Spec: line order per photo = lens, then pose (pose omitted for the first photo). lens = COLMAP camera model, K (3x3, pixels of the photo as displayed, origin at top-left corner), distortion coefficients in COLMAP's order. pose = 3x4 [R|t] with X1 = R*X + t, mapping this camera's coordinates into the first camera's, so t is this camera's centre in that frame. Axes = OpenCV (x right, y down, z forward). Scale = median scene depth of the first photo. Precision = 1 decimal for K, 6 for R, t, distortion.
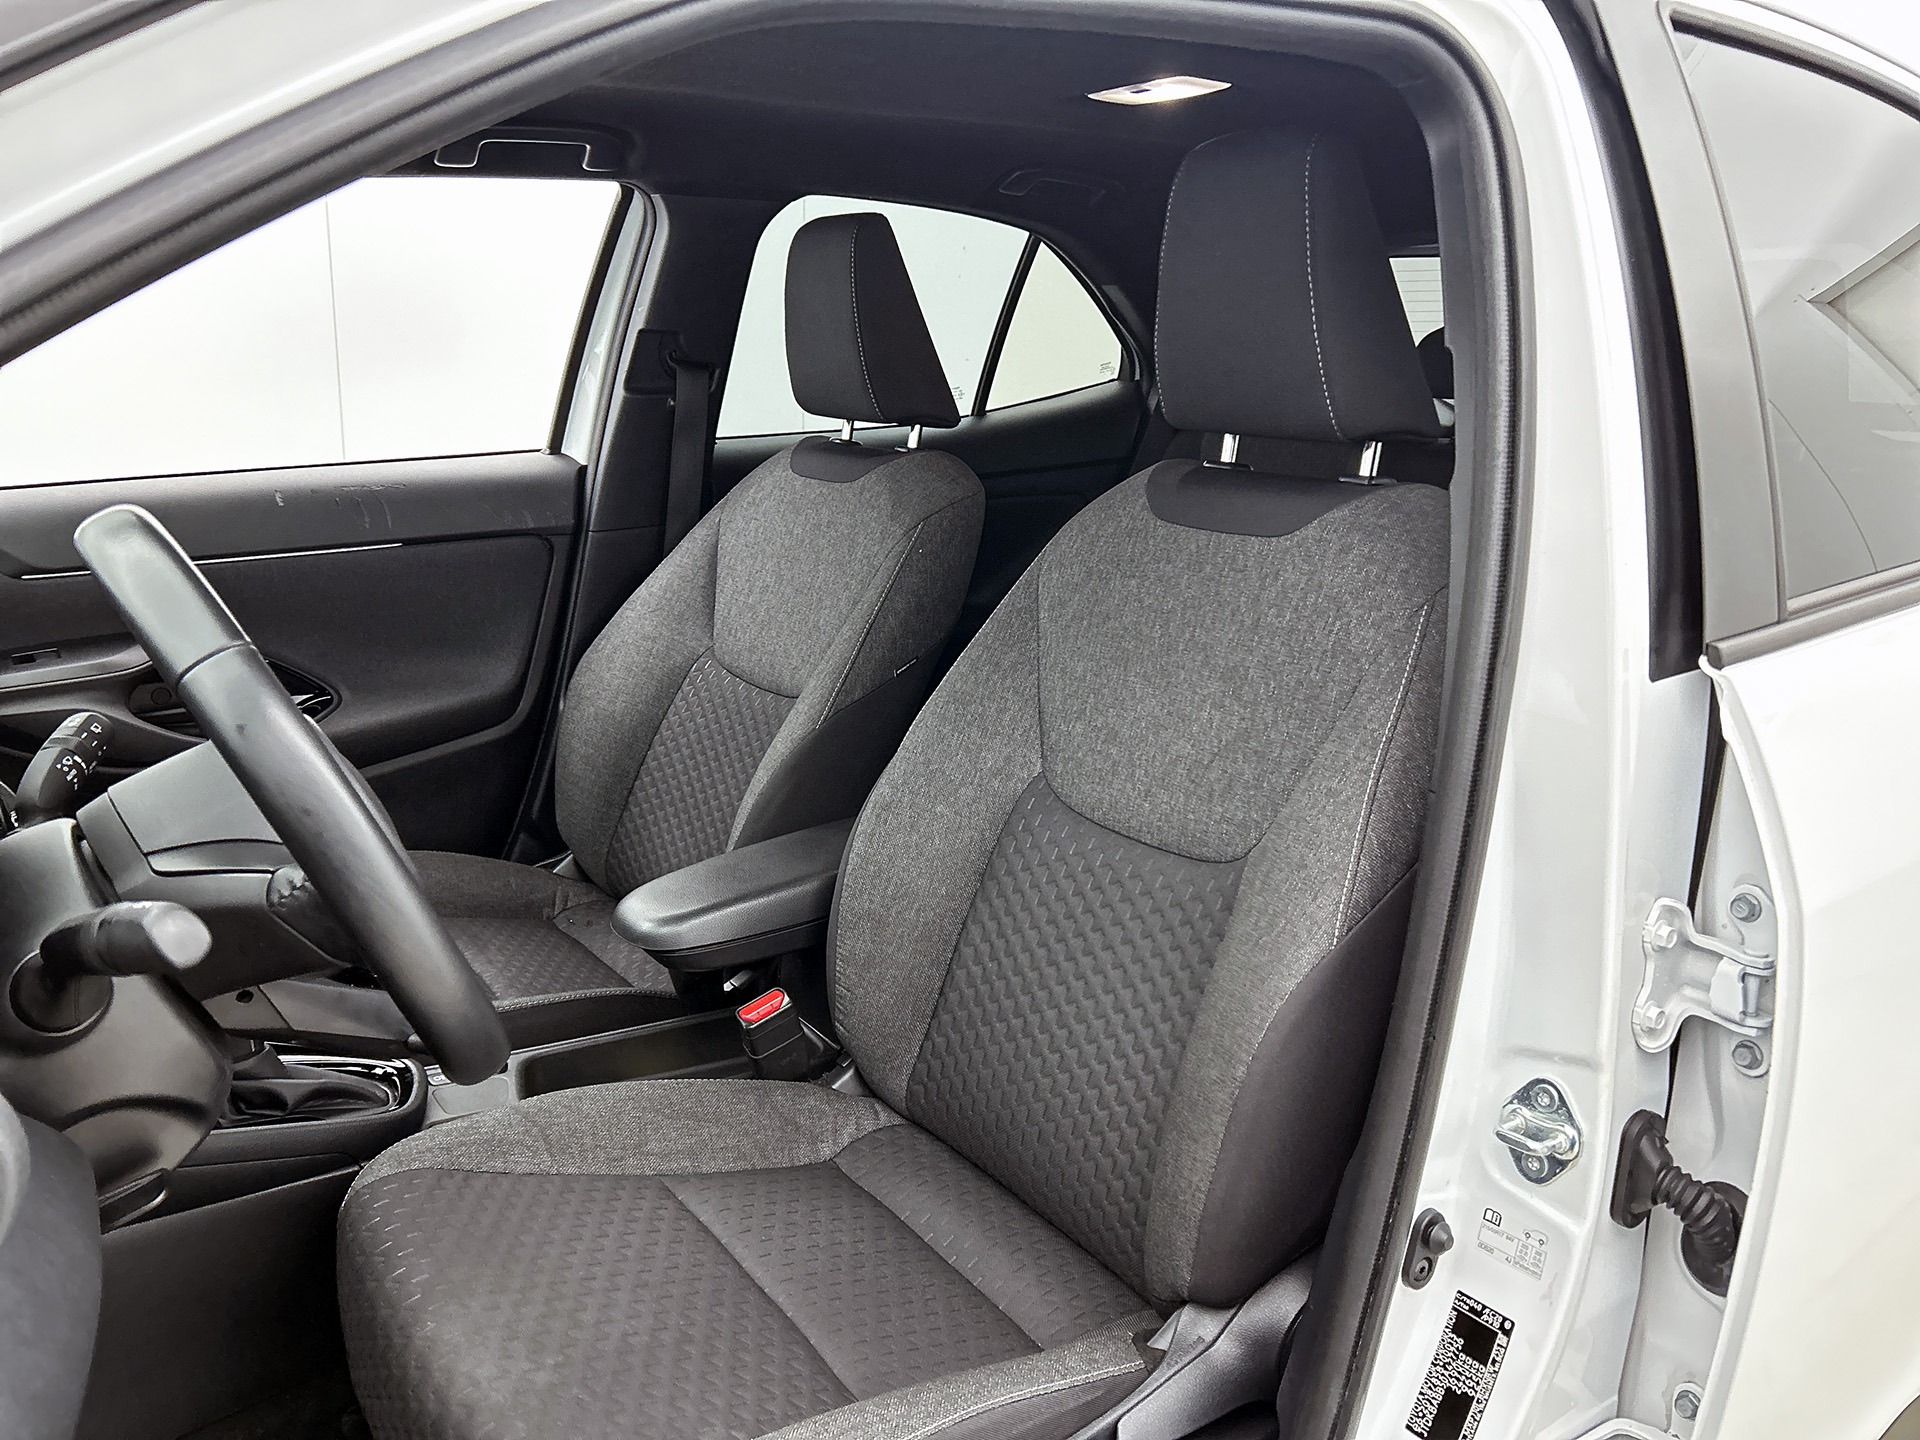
lens RADIAL K [[1470.7, 0, 960.0], [0, 1470.7, 721.8], [0, 0, 1]] dist [0.048134, -0.060854]
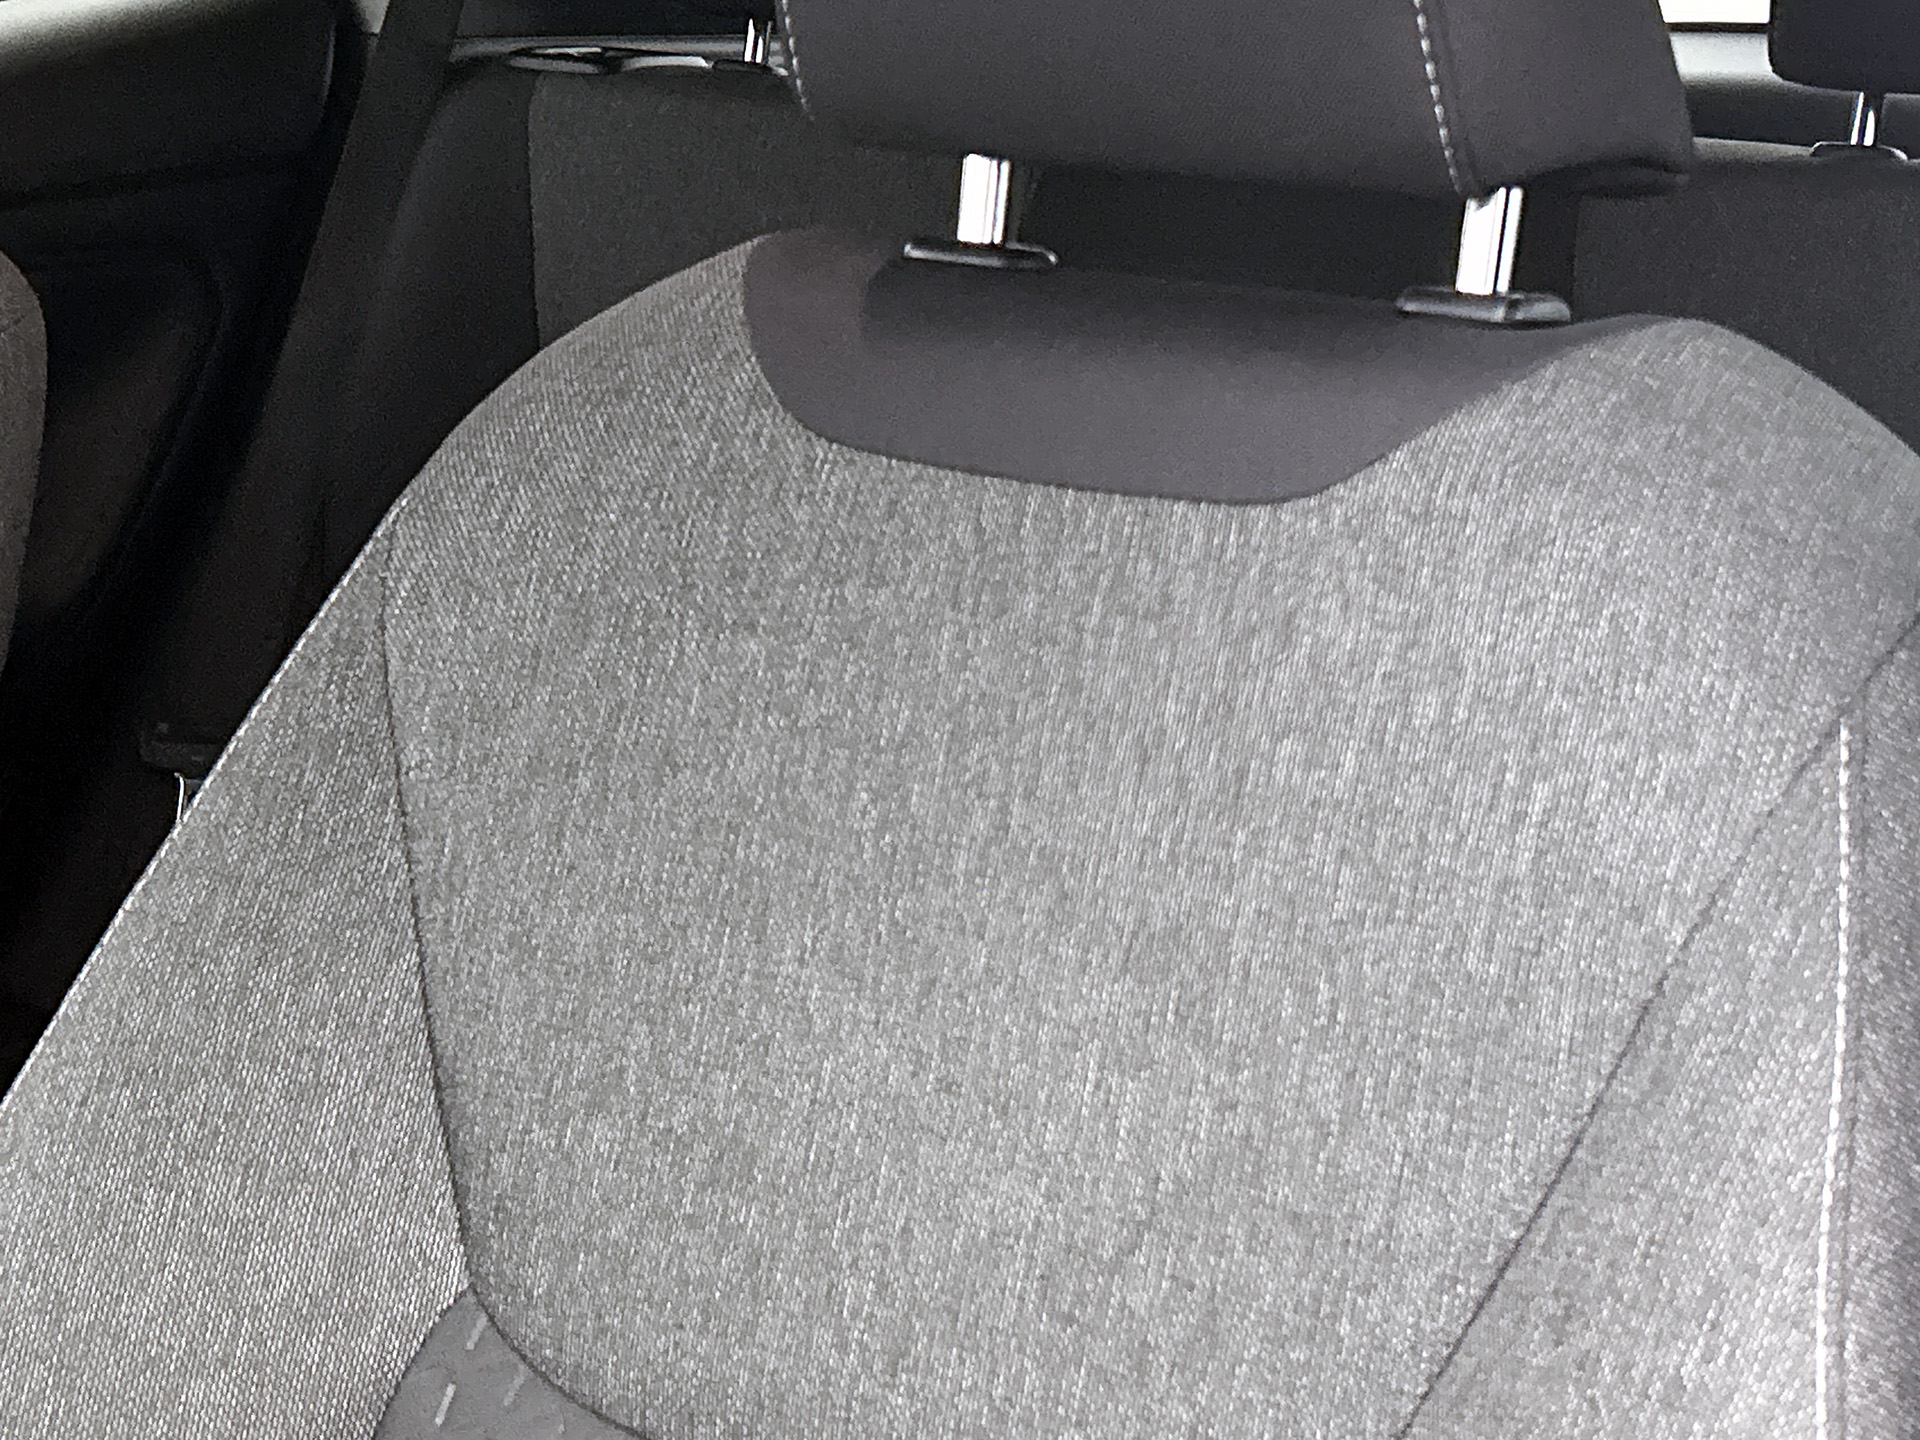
lens RADIAL K [[3416.4, 0, 959.8], [0, 3416.4, 721.3], [0, 0, 1]] dist [0.266082, 0.000000]
pose [[0.923586, -0.075204, 0.375944, -0.118068], [0.072662, 0.997136, 0.020956, -0.097156], [-0.376443, 0.007962, 0.926405, 0.346484]]
